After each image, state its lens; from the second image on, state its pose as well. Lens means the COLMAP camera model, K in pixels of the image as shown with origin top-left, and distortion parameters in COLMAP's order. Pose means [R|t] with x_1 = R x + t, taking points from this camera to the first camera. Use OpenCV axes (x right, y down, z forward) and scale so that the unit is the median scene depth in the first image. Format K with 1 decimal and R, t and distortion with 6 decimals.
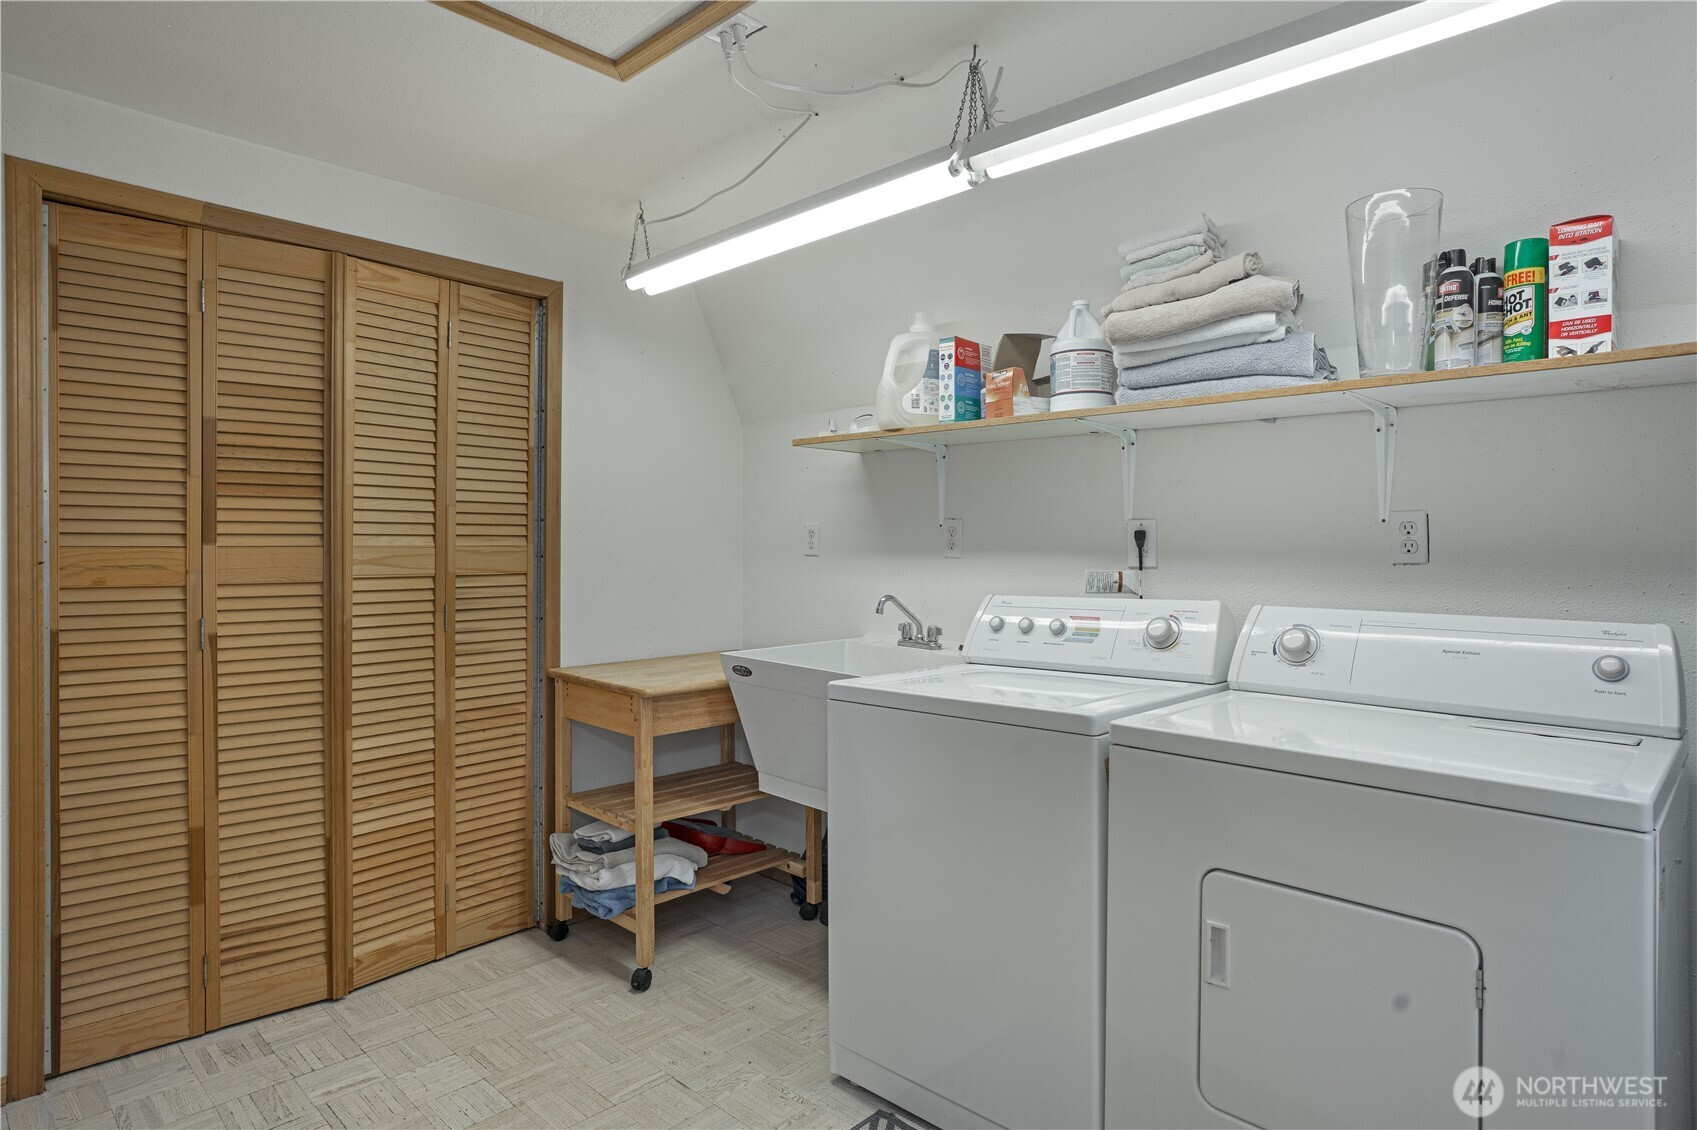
lens RADIAL K [[922.1, 0, 857.3], [0, 922.1, 558.5], [0, 0, 1]] dist [0.000358, 0.000629]
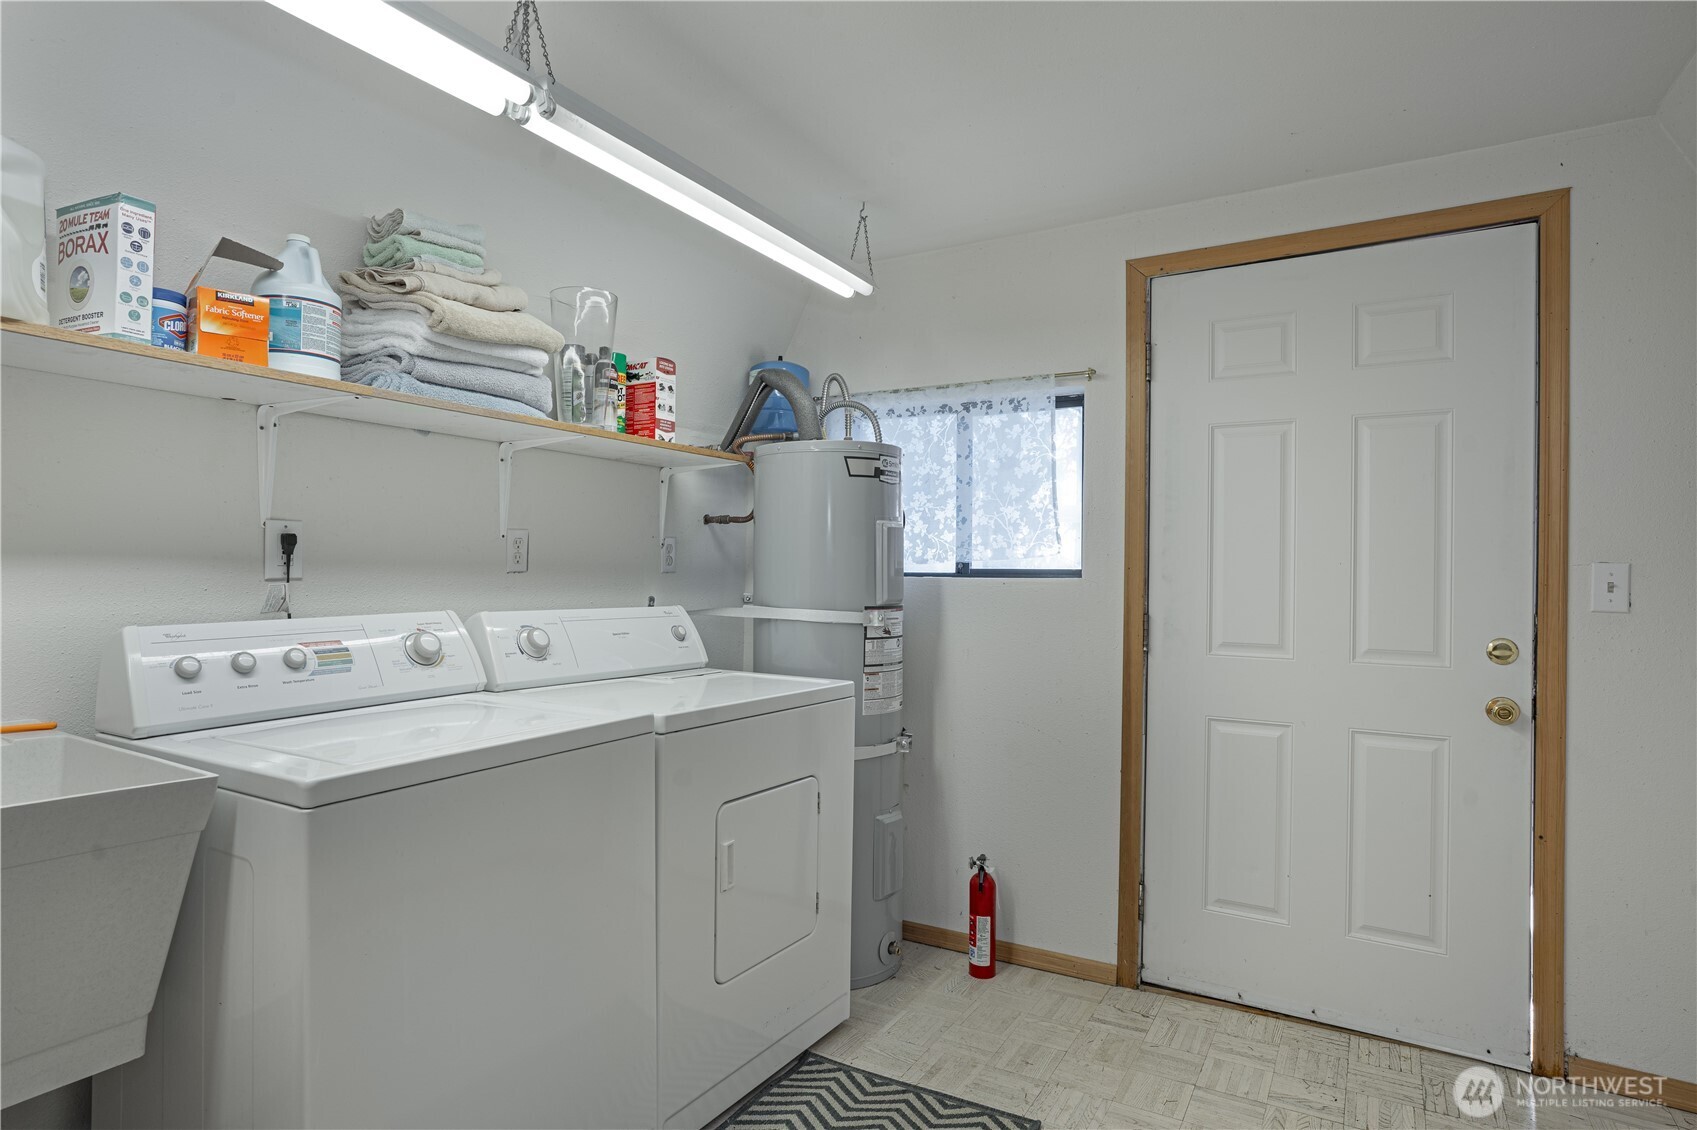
lens RADIAL K [[929.9, 0, 848.5], [0, 929.9, 565.0], [0, 0, 1]] dist [0.002688, 0.000592]
pose [[-0.200831, -0.000382, 0.979626, -0.707275], [-0.001200, 0.999999, 0.000144, -0.004021], [-0.979625, -0.001146, -0.200832, 0.806788]]
